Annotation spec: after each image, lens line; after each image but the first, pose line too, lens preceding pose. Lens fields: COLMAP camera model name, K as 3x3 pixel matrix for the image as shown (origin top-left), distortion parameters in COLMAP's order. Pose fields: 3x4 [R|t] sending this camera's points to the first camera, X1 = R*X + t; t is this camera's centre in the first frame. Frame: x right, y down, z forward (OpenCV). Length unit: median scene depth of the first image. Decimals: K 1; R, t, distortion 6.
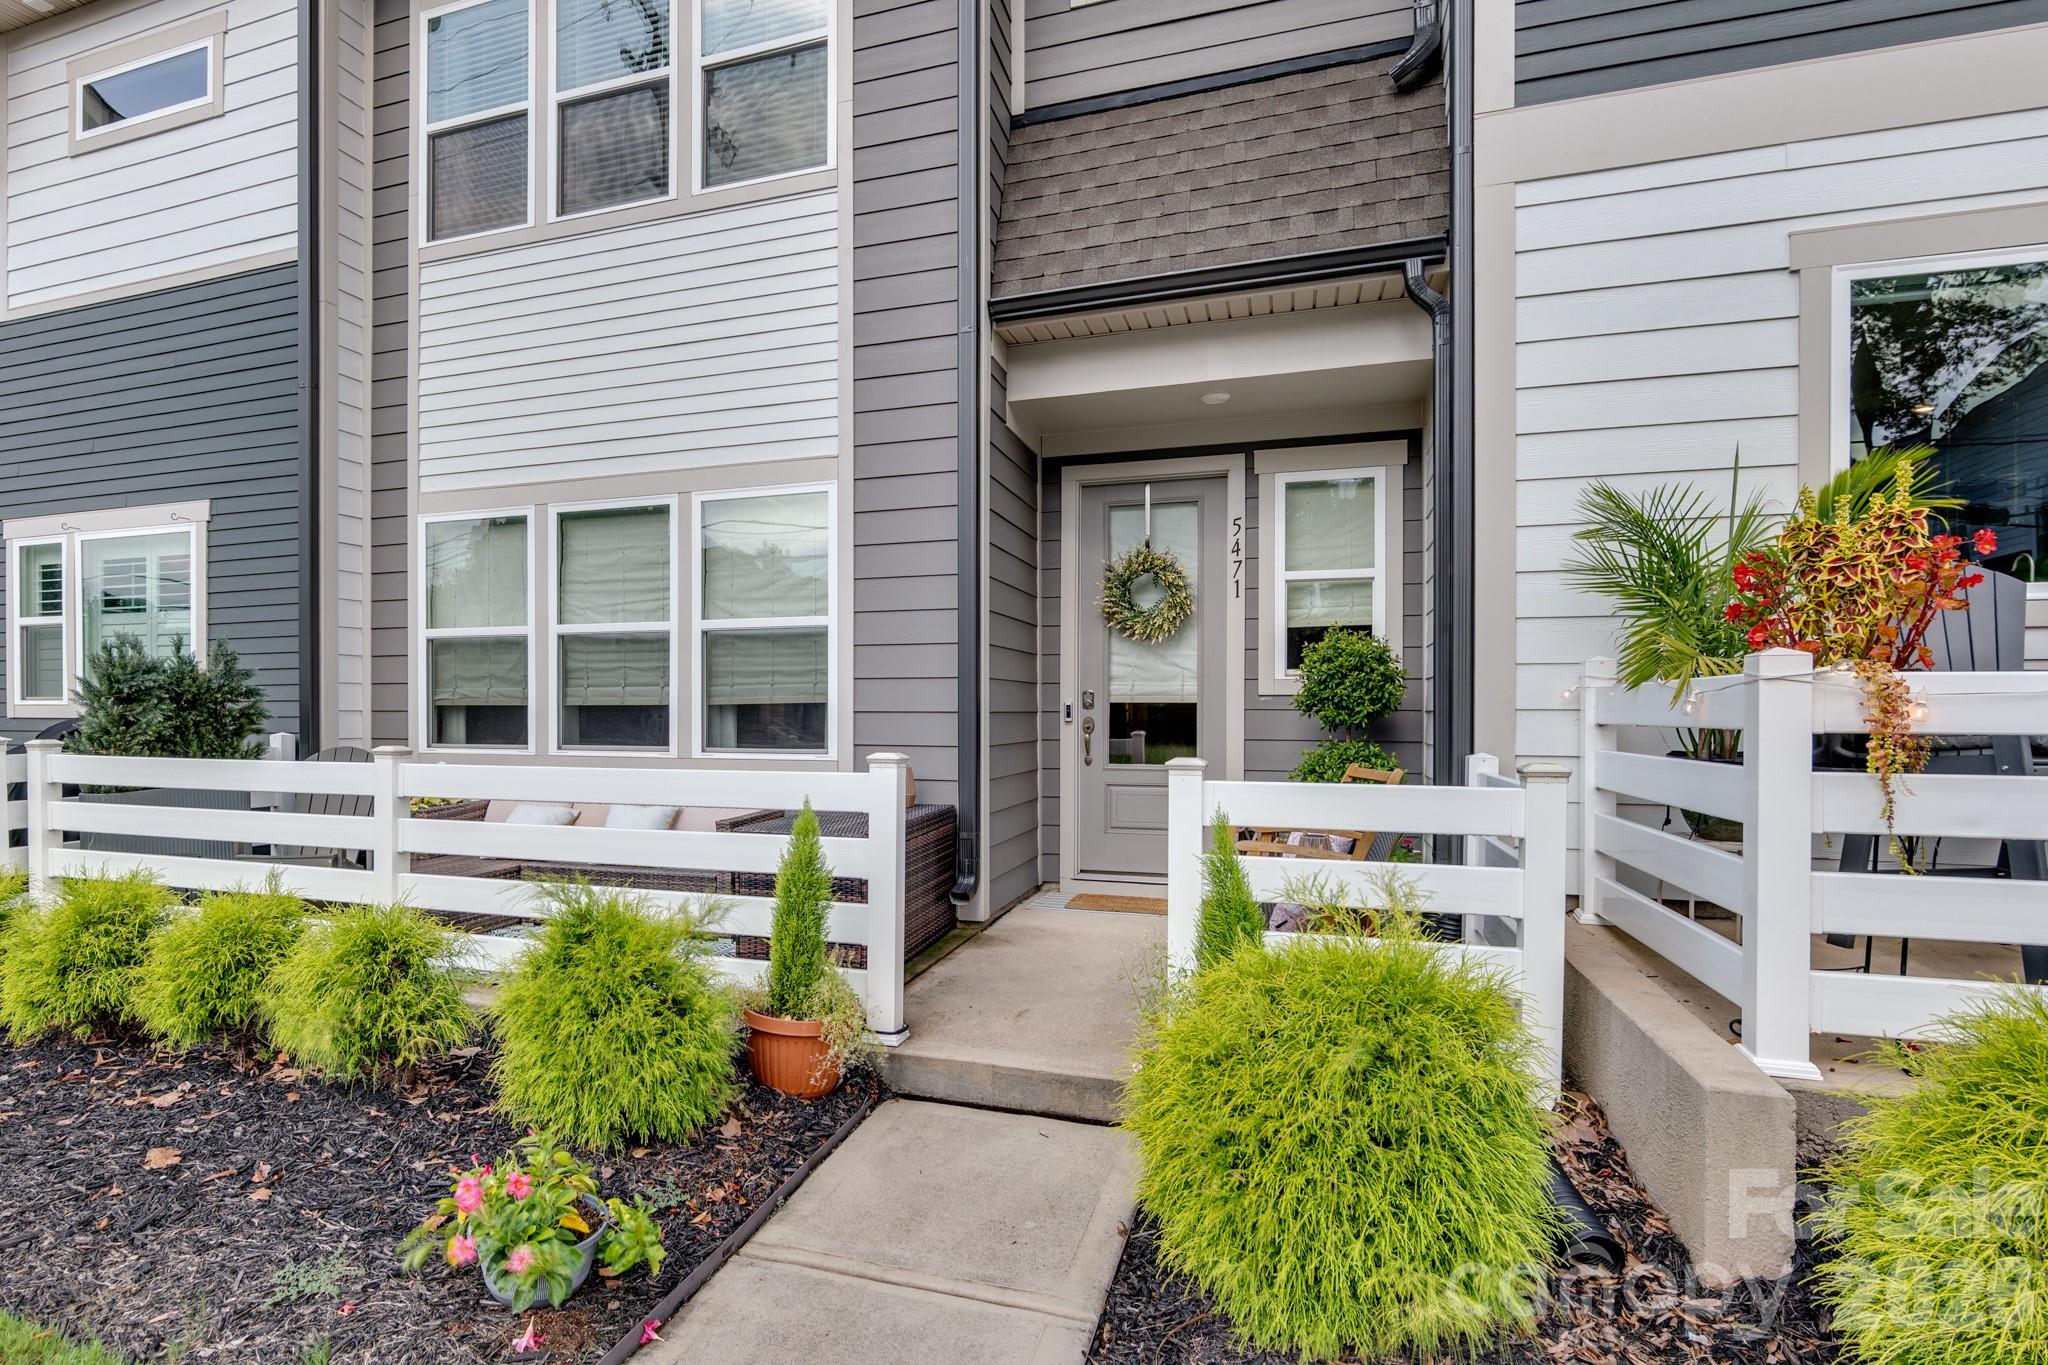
lens RADIAL K [[964.1, 0, 946.6], [0, 964.1, 720.6], [0, 0, 1]] dist [-0.017772, 0.001768]
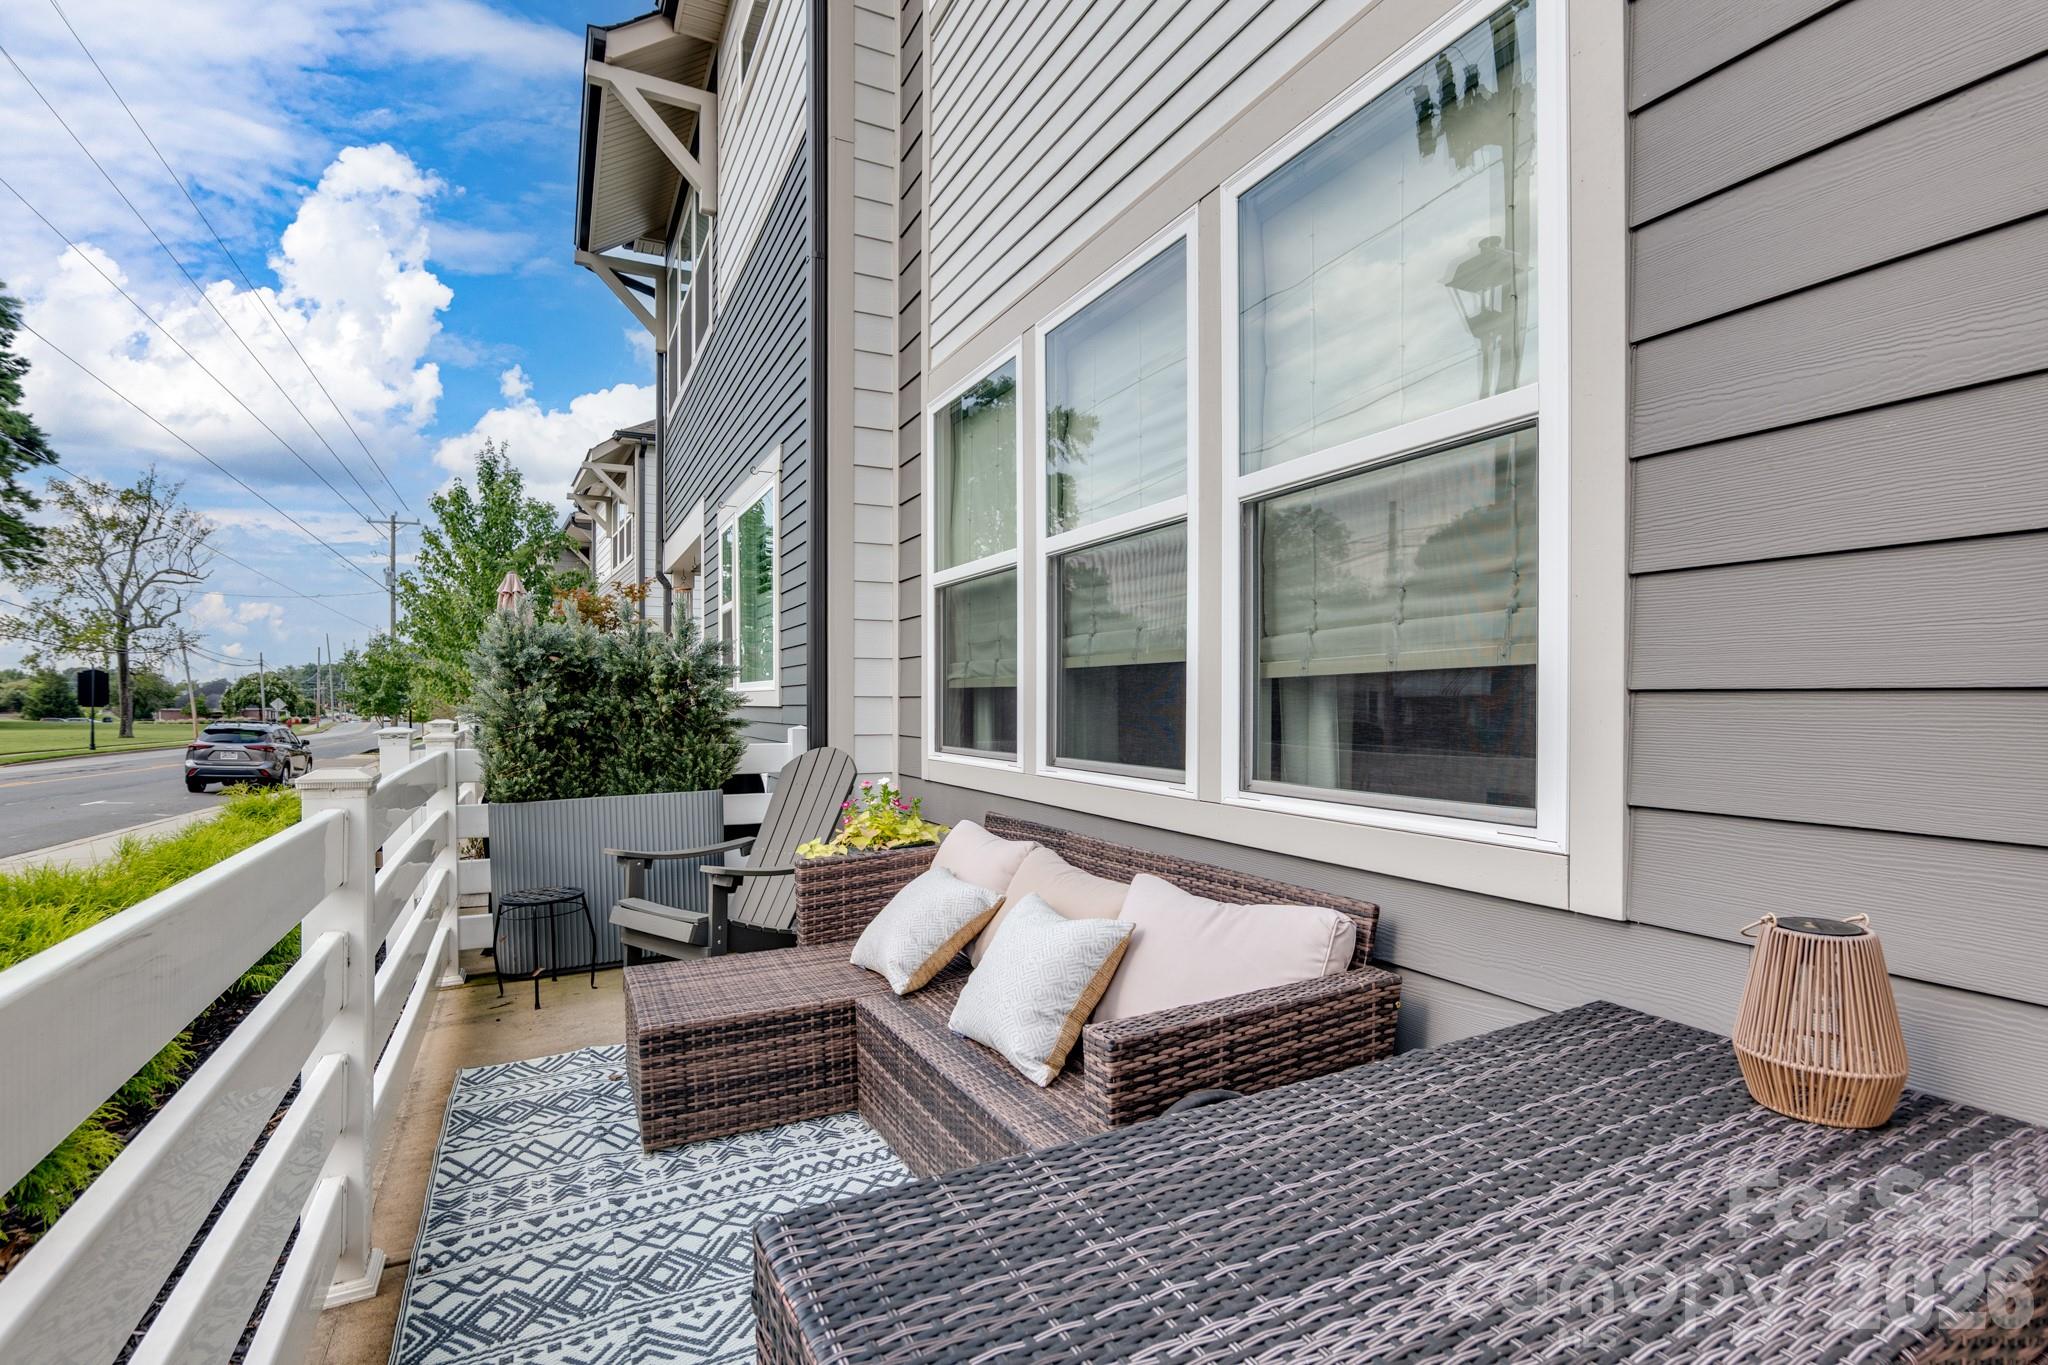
lens RADIAL K [[964.1, 0, 1039.6], [0, 964.1, 708.3], [0, 0, 1]] dist [-0.017772, 0.001768]
pose [[0.708965, 0.005838, -0.705219, -0.016397], [-0.008771, 0.999961, -0.000540, -0.001905], [0.705189, 0.006569, 0.708989, 0.588726]]
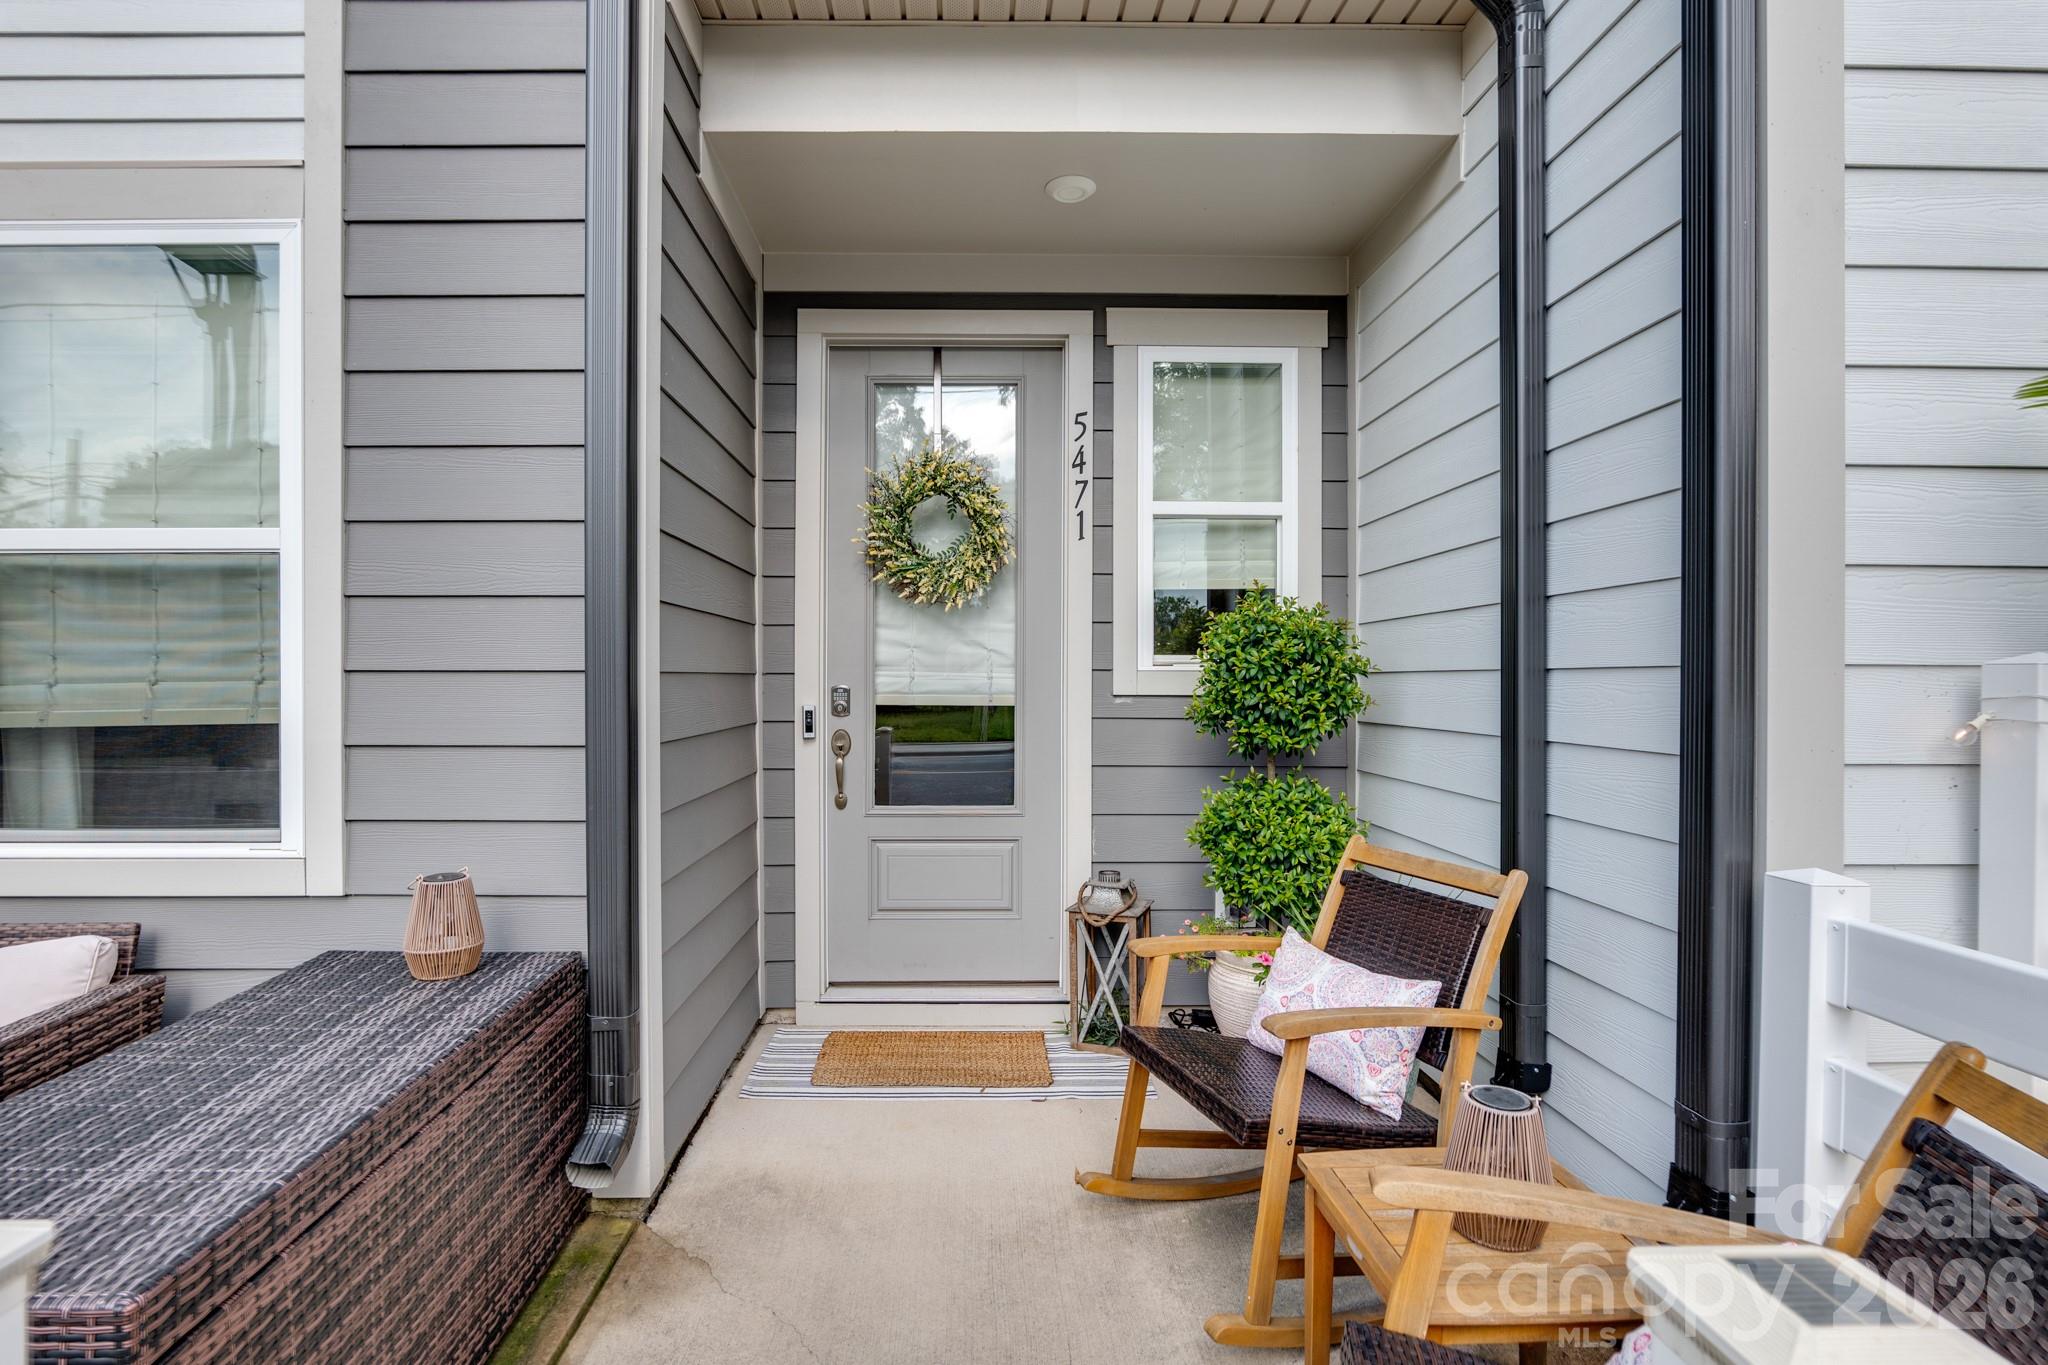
lens RADIAL K [[964.1, 0, 968.5], [0, 964.1, 688.6], [0, 0, 1]] dist [-0.017772, 0.001768]
pose [[0.946732, -0.002268, 0.322016, 0.029924], [0.003191, 0.999992, -0.002339, -0.029360], [-0.322008, 0.003242, 0.946731, 0.428841]]
